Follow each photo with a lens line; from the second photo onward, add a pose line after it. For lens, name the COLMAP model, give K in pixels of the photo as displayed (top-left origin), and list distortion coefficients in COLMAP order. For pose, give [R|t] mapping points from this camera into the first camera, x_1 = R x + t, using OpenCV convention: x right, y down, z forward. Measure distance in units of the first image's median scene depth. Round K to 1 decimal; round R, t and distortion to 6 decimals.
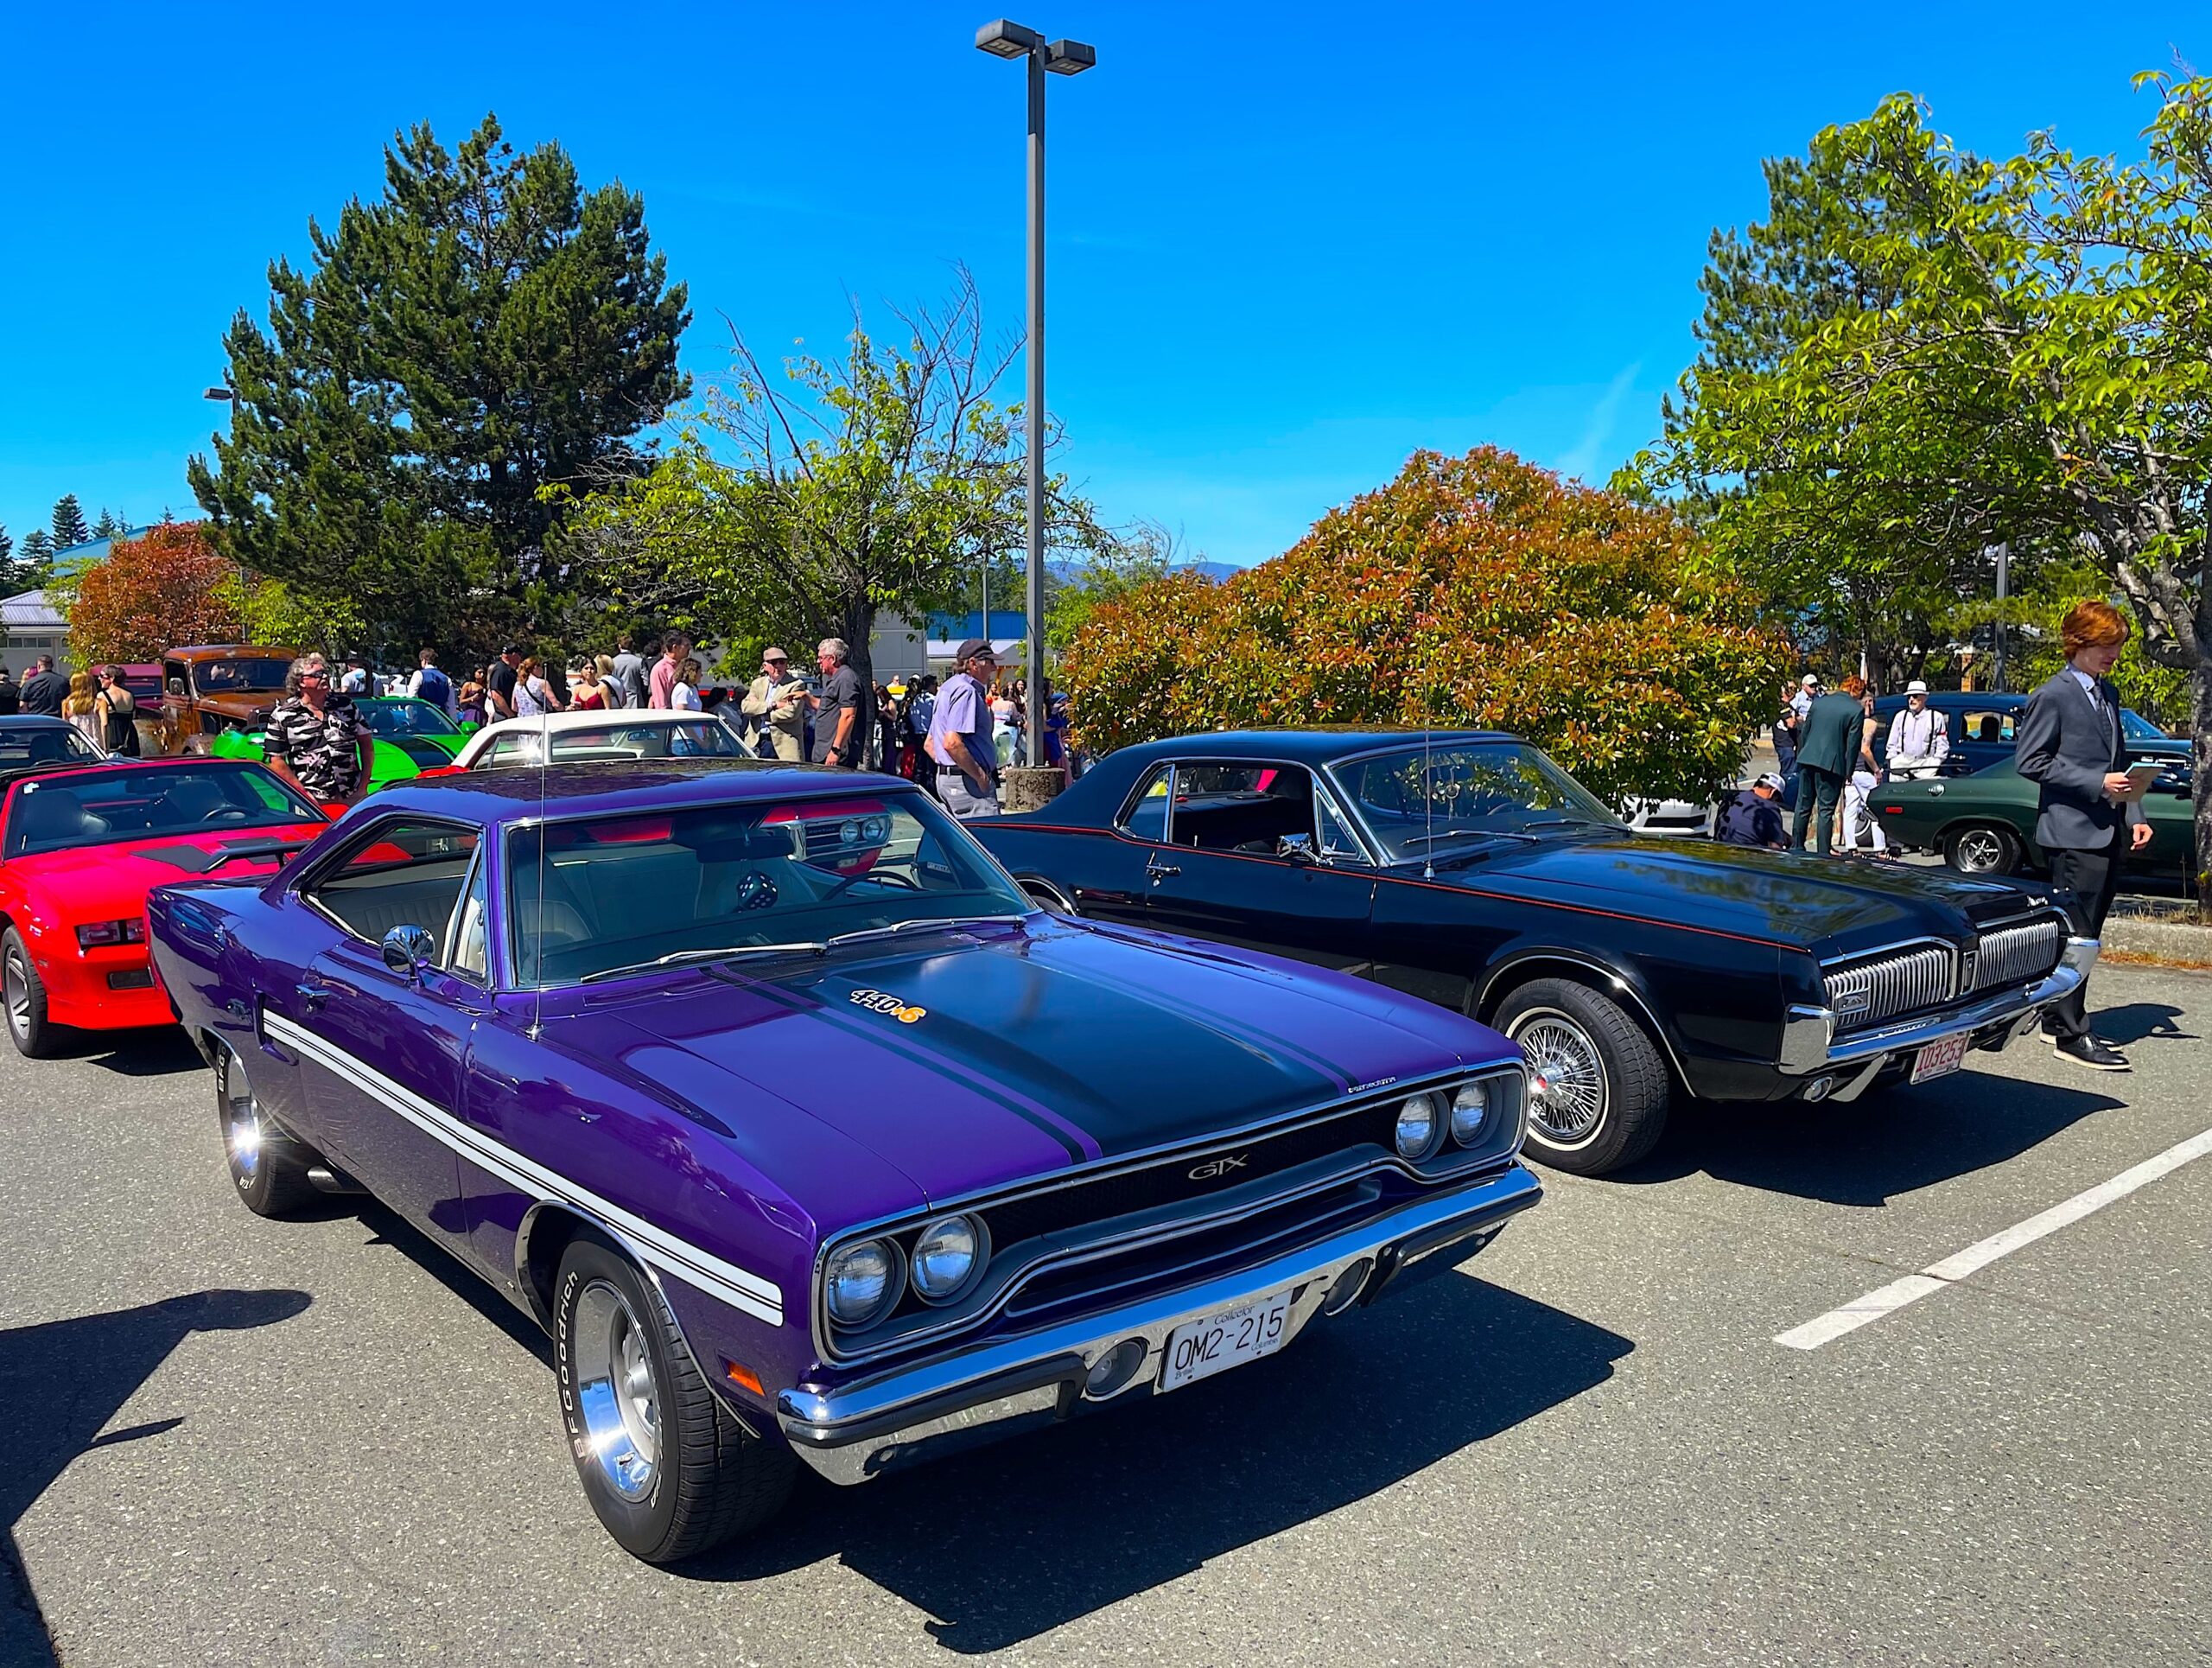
lens RADIAL K [[1746.4, 0, 1106.0], [0, 1746.4, 834.0], [0, 0, 1]] dist [0.069038, -0.093268]
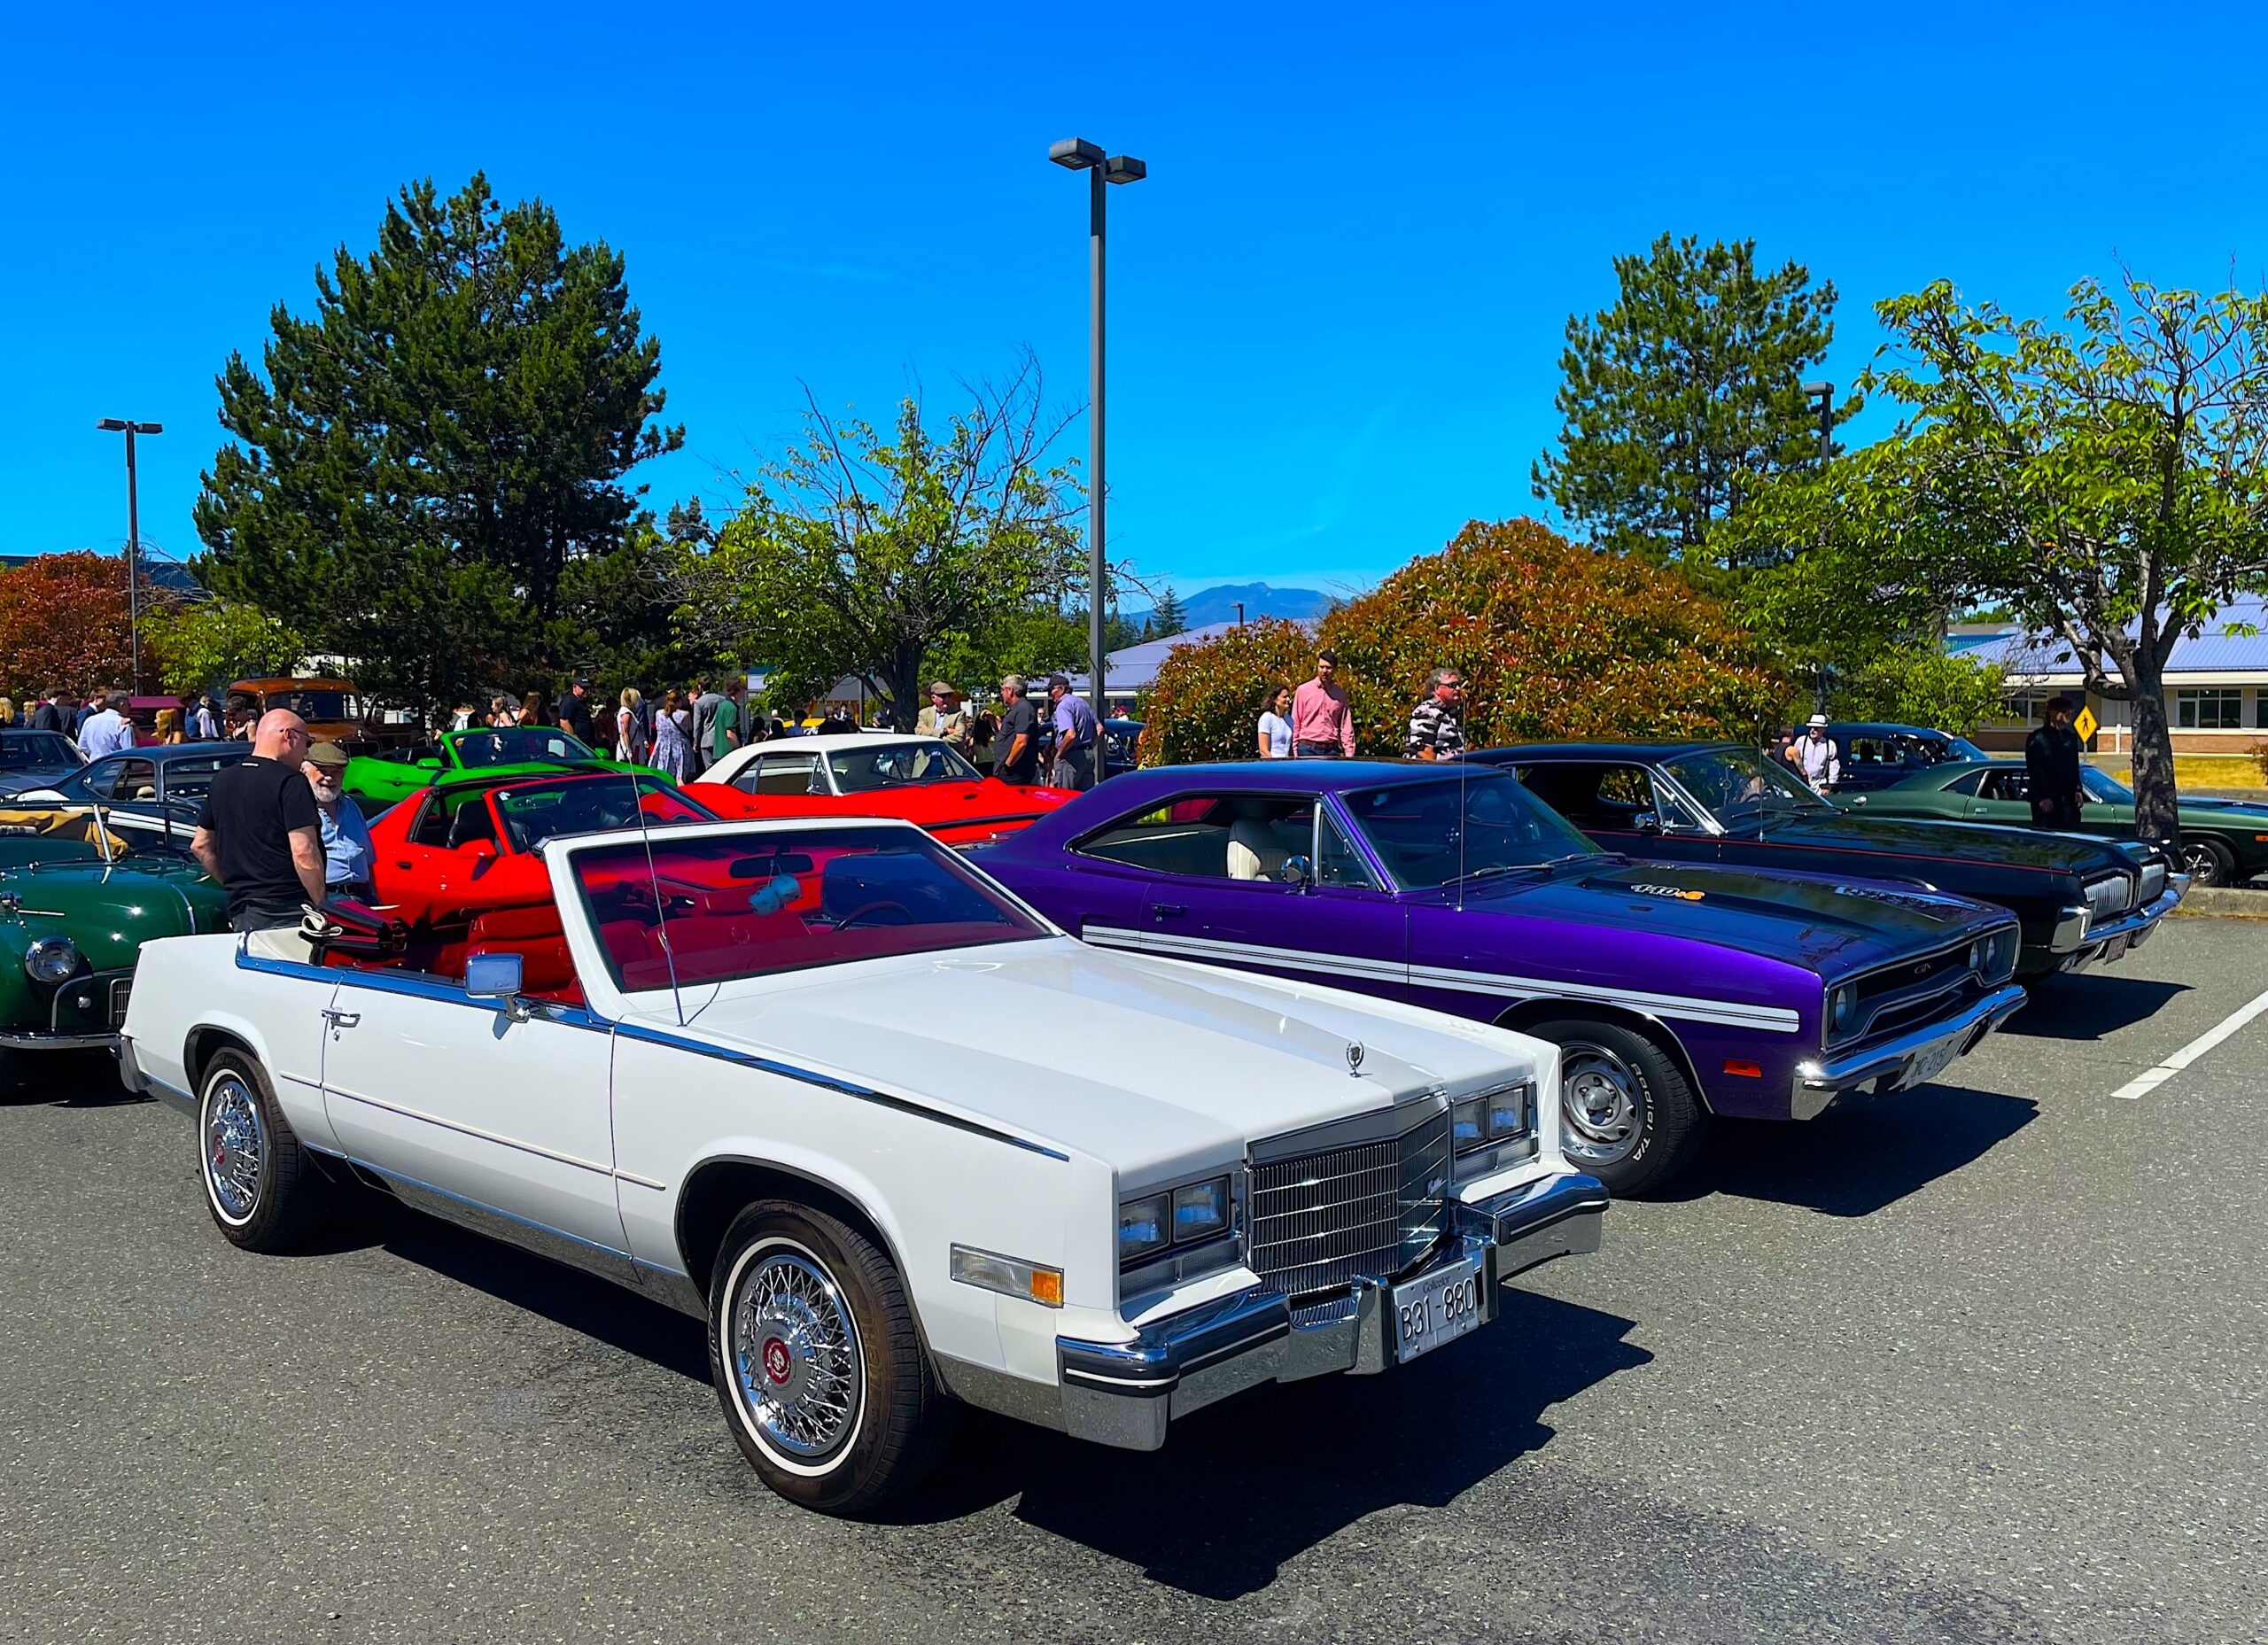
lens RADIAL K [[1758.9, 0, 1134.0], [0, 1758.9, 822.5], [0, 0, 1]] dist [0.070653, -0.086834]
pose [[0.988980, -0.008948, 0.147779, -0.134092], [0.013031, 0.999559, -0.026684, 0.010674], [-0.147475, 0.028315, 0.988660, -0.091875]]
